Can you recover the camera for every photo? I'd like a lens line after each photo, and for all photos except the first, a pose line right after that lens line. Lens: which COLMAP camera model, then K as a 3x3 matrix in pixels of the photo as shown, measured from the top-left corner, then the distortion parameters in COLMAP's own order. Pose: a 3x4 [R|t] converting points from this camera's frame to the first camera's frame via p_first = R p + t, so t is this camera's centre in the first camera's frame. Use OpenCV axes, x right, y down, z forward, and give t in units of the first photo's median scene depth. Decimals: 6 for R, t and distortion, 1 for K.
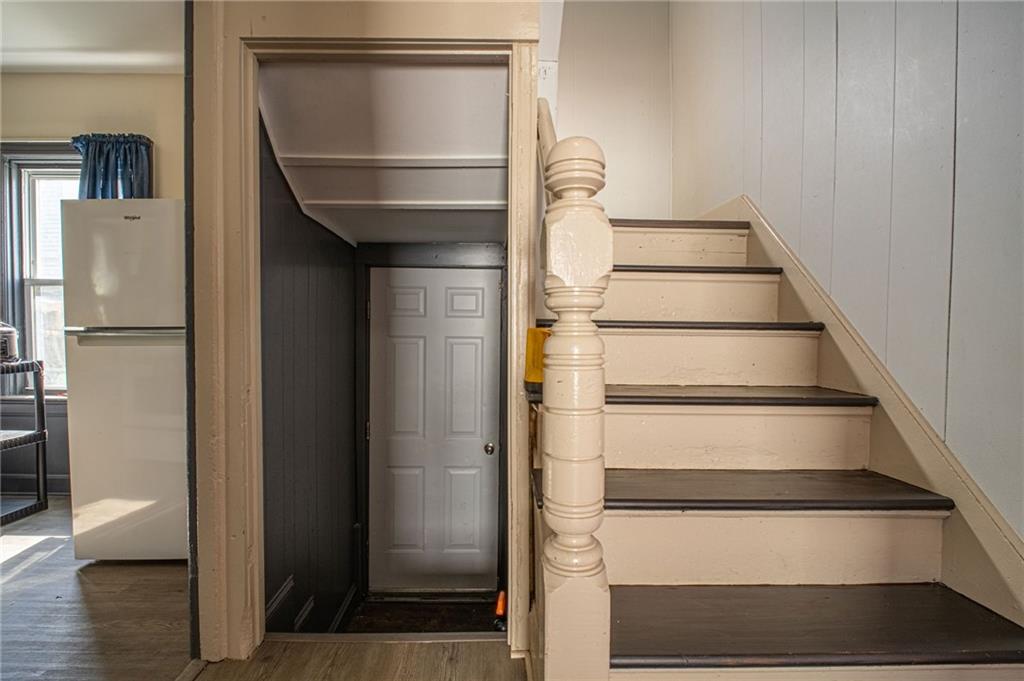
lens RADIAL K [[465.2, 0, 503.5], [0, 465.2, 342.1], [0, 0, 1]] dist [-0.001150, -0.004036]
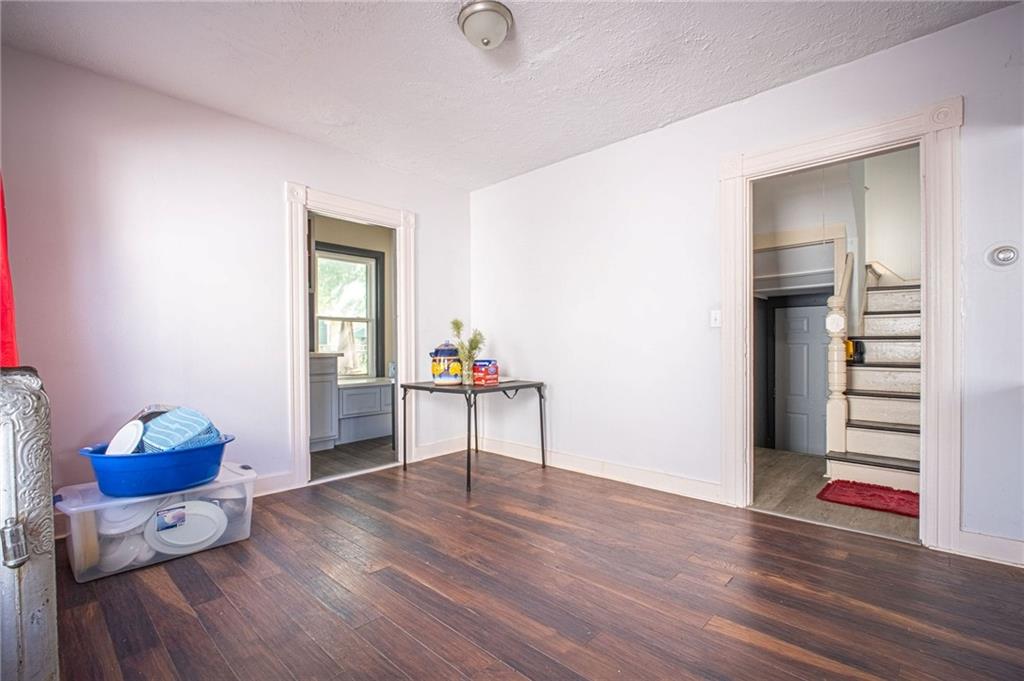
lens RADIAL K [[465.2, 0, 511.9], [0, 465.2, 344.0], [0, 0, 1]] dist [-0.001150, -0.004036]
pose [[0.709408, -0.011934, -0.704697, 0.301582], [-0.011088, 0.999544, -0.028089, 0.056388], [0.704711, 0.027740, 0.708952, -1.155843]]
